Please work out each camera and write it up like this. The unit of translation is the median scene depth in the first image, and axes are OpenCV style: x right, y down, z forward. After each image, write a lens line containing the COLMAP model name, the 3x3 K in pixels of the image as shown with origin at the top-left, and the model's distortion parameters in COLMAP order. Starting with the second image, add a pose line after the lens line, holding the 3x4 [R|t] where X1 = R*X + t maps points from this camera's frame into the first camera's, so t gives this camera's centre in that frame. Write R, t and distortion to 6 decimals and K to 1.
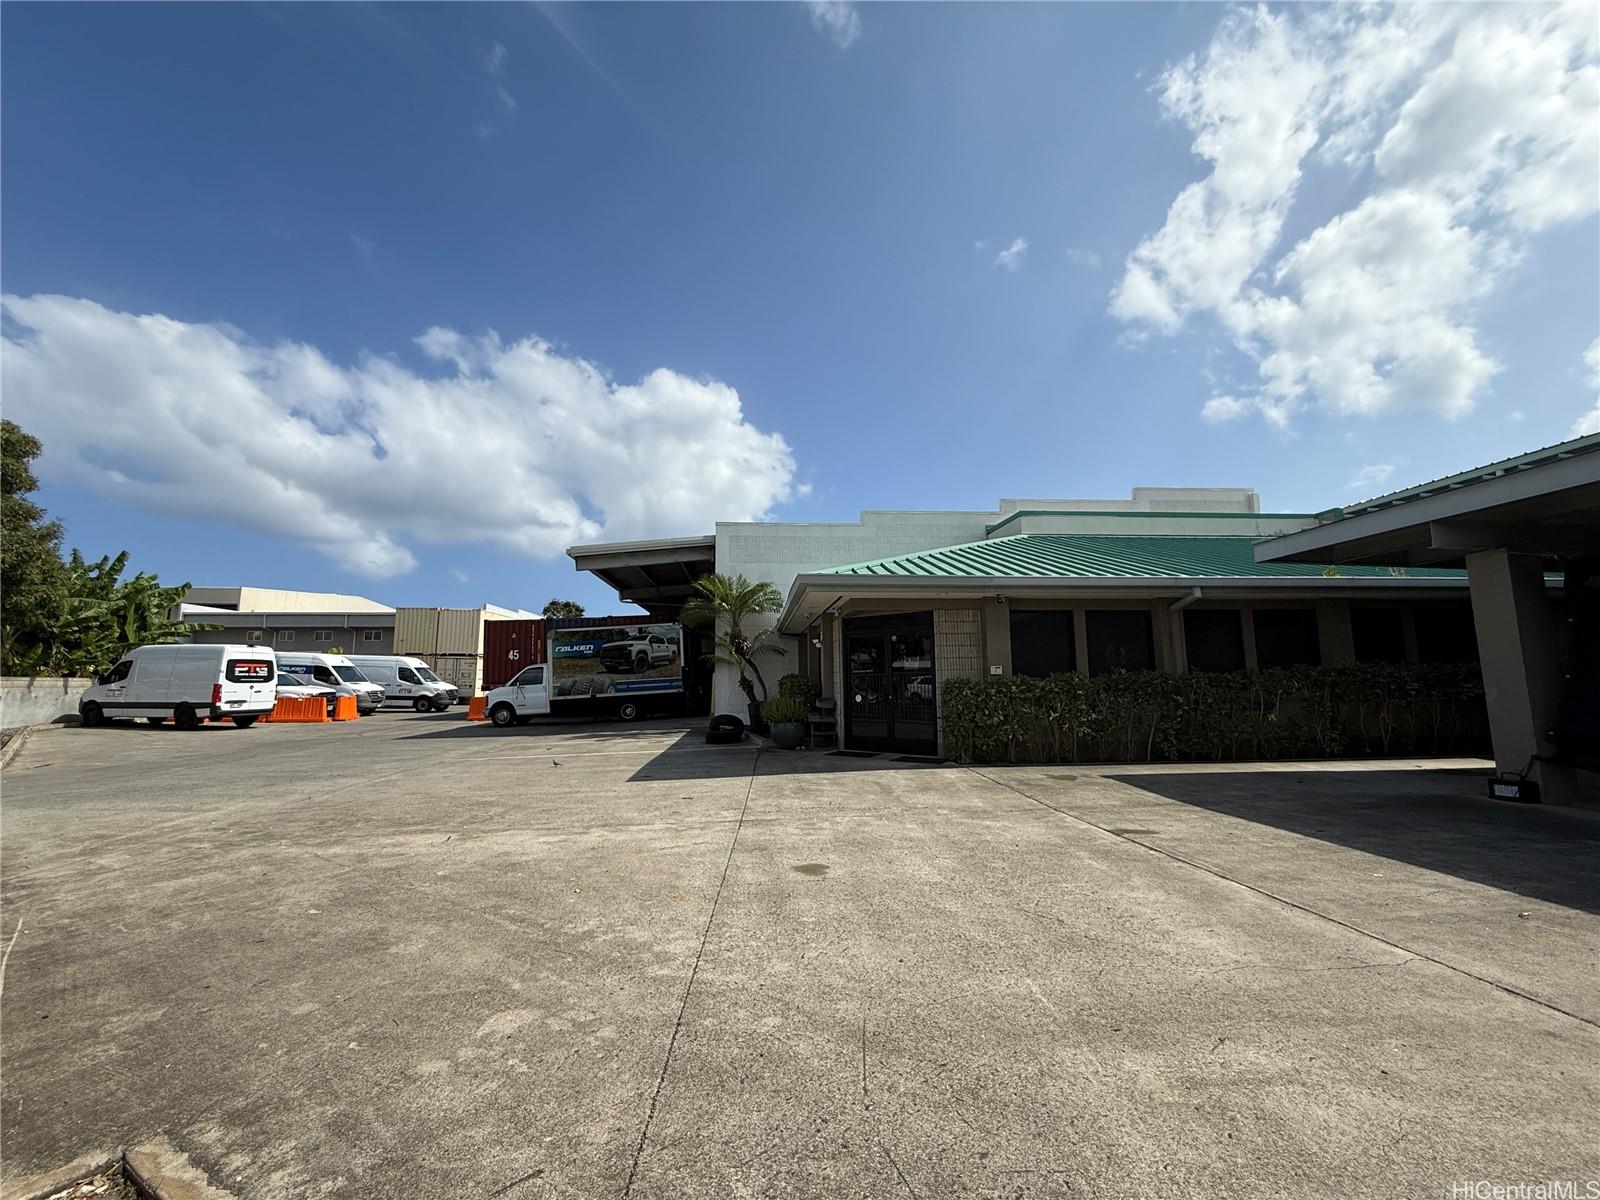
lens RADIAL K [[640.4, 0, 794.8], [0, 640.4, 608.7], [0, 0, 1]] dist [0.000294, 0.000110]
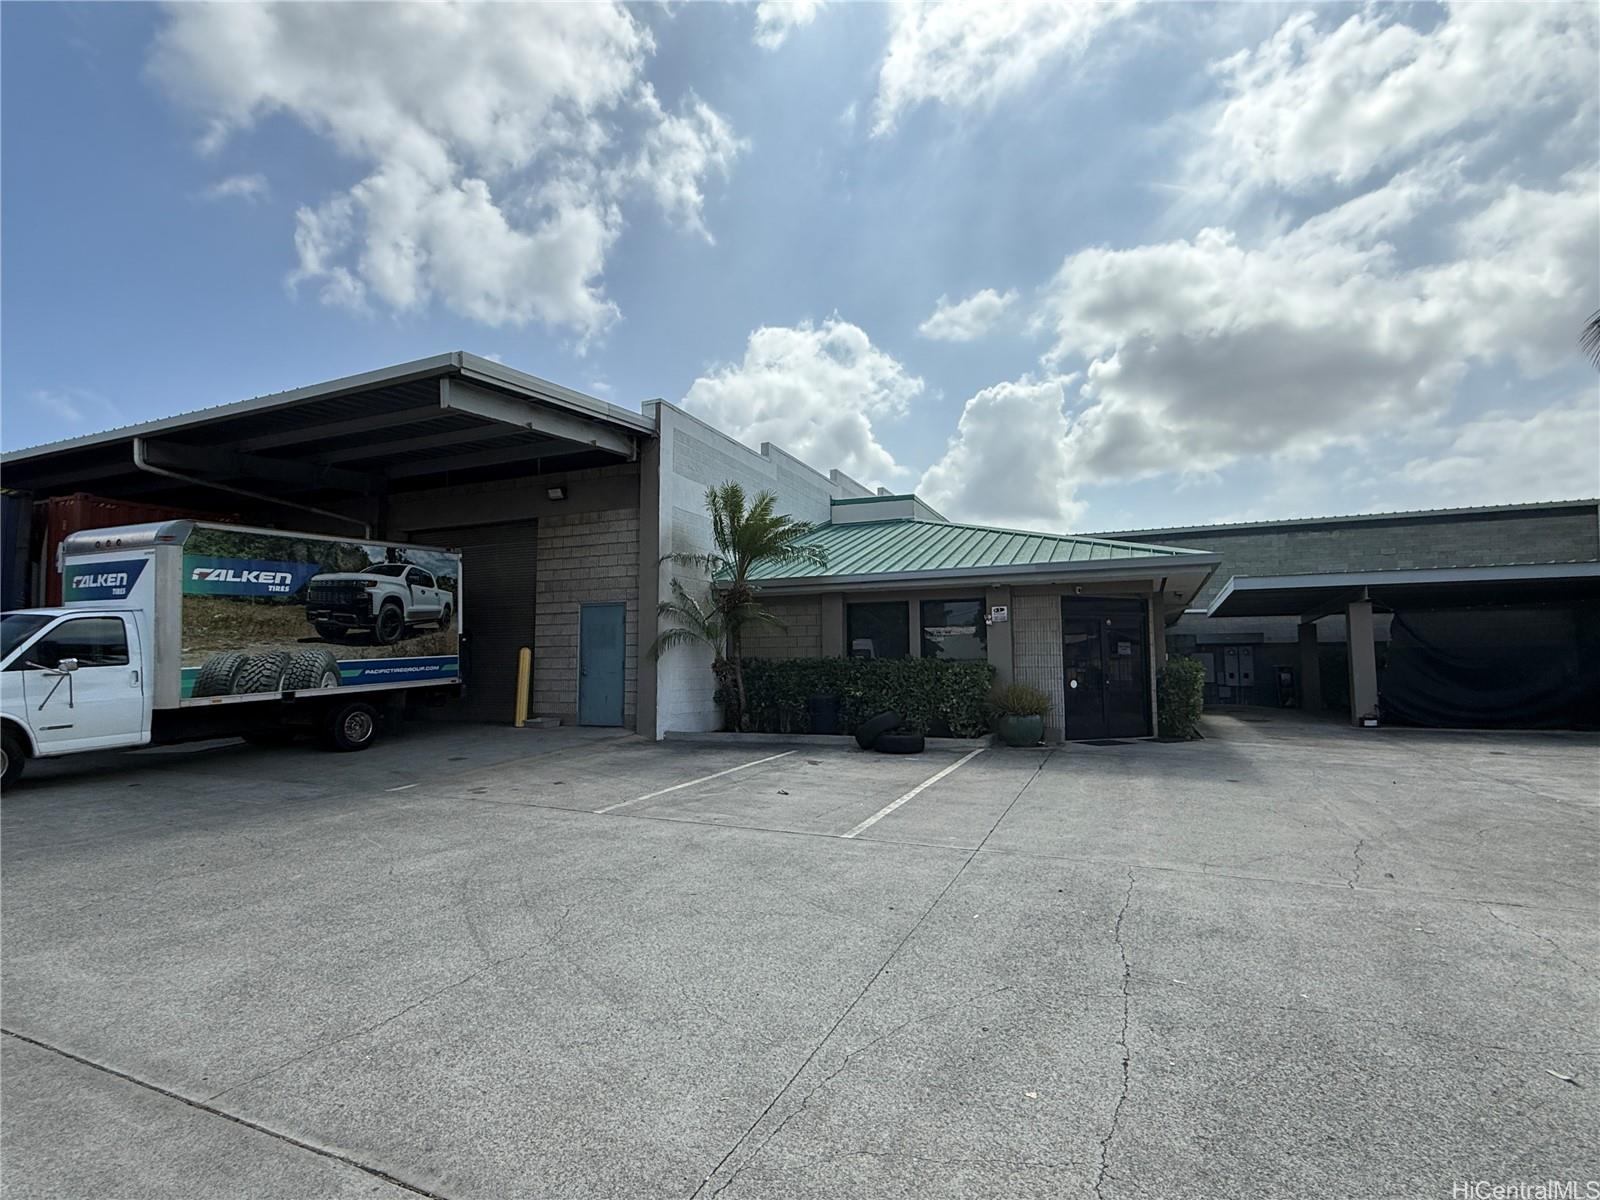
lens RADIAL K [[780.1, 0, 800.0], [0, 780.1, 600.0], [0, 0, 1]] dist [0.002980, -0.001751]
pose [[0.460648, 0.086202, 0.883387, -1.077844], [-0.103759, 0.993679, -0.042858, 0.108171], [-0.881497, -0.071917, 0.466681, 0.826099]]
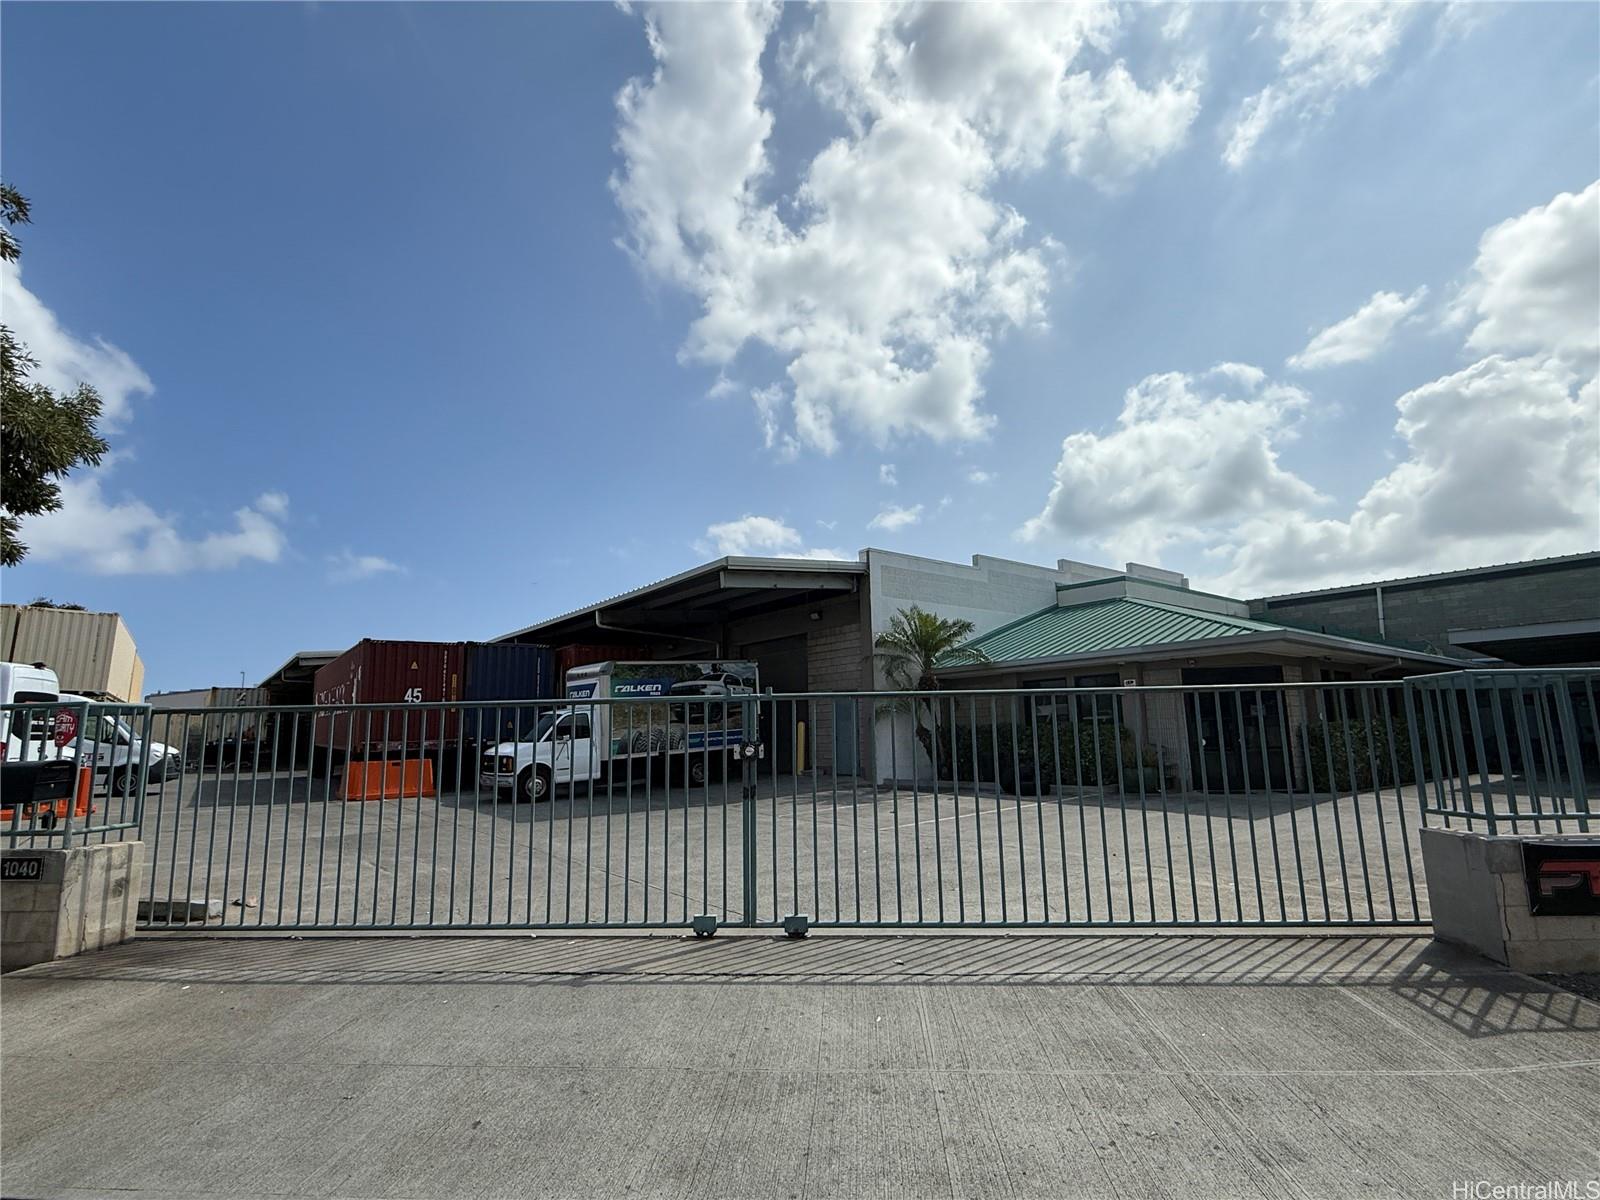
lens RADIAL K [[780.1, 0, 800.0], [0, 780.1, 600.0], [0, 0, 1]] dist [0.002980, -0.001751]
pose [[0.827486, 0.089490, 0.554309, -1.225549], [-0.052915, 0.995253, -0.081685, 0.042971], [-0.558988, 0.038262, 0.828293, 0.266222]]
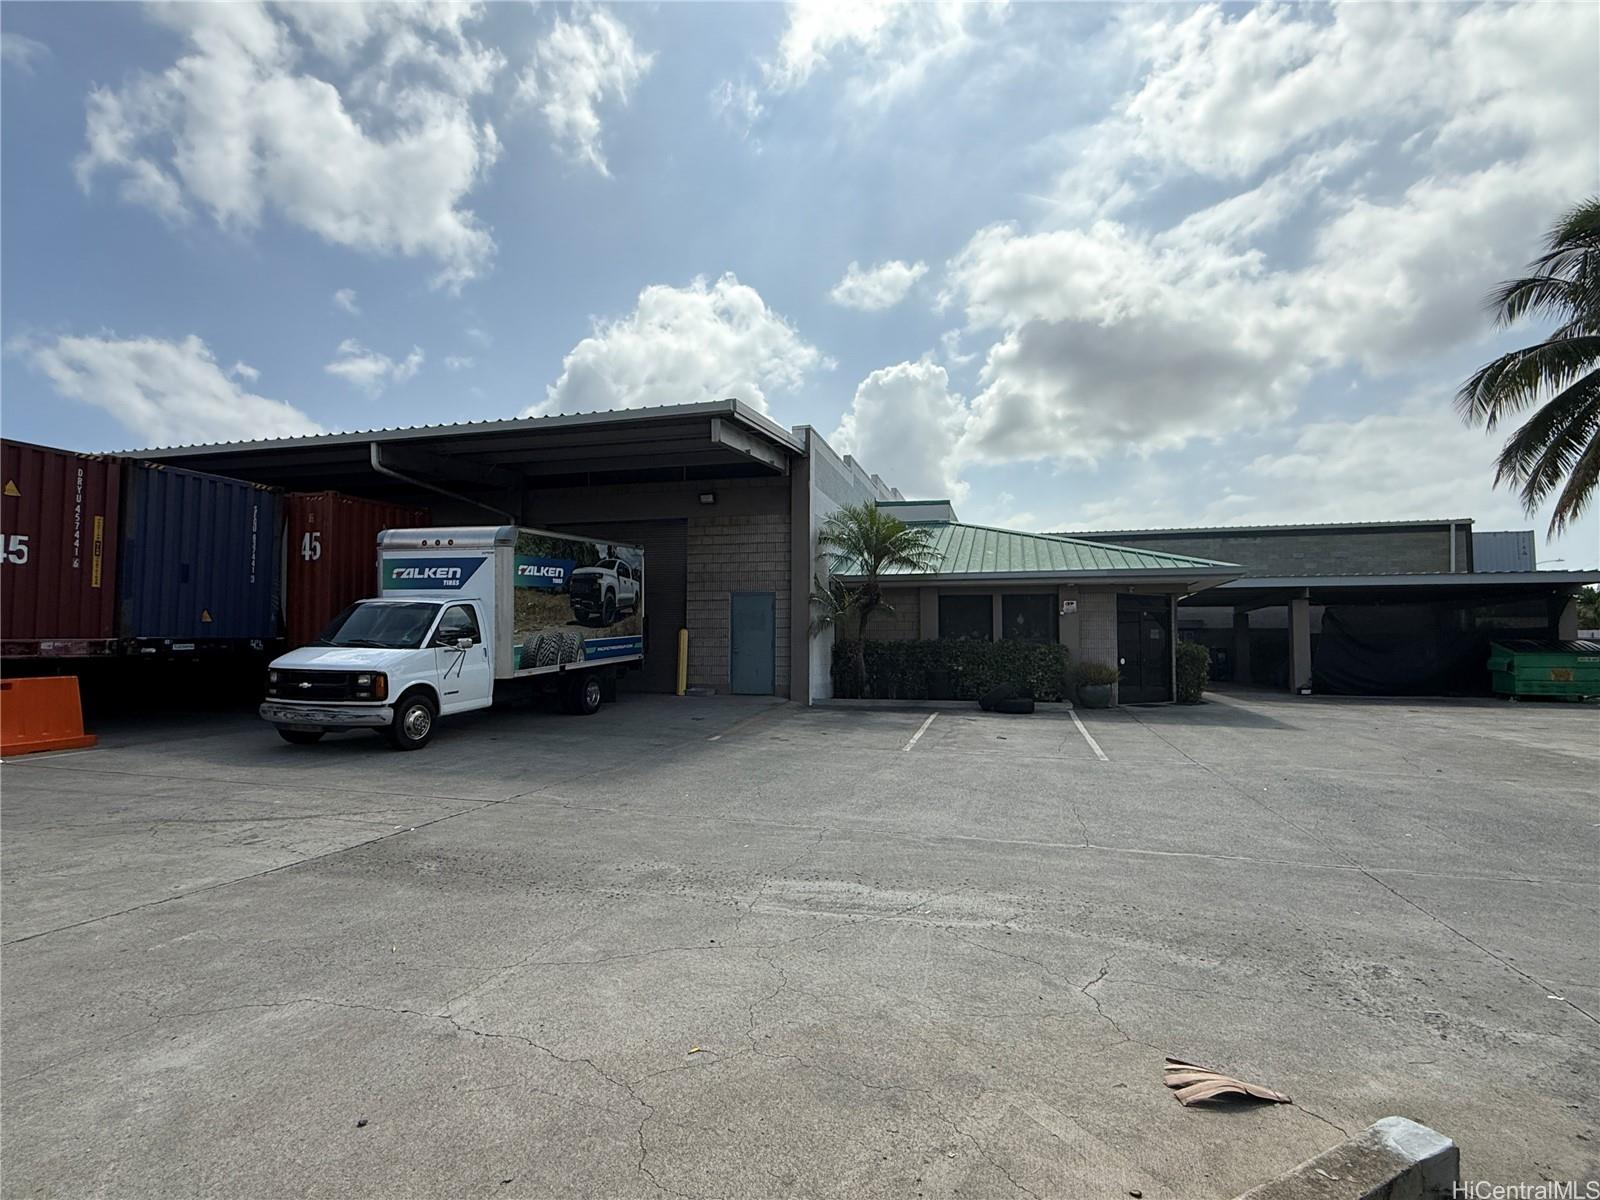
lens RADIAL K [[780.1, 0, 800.0], [0, 780.1, 600.0], [0, 0, 1]] dist [0.002980, -0.001751]
pose [[0.326960, 0.065389, 0.942773, -1.476147], [-0.115621, 0.992877, -0.028765, 0.137186], [-0.937938, -0.099600, 0.332192, 1.085028]]
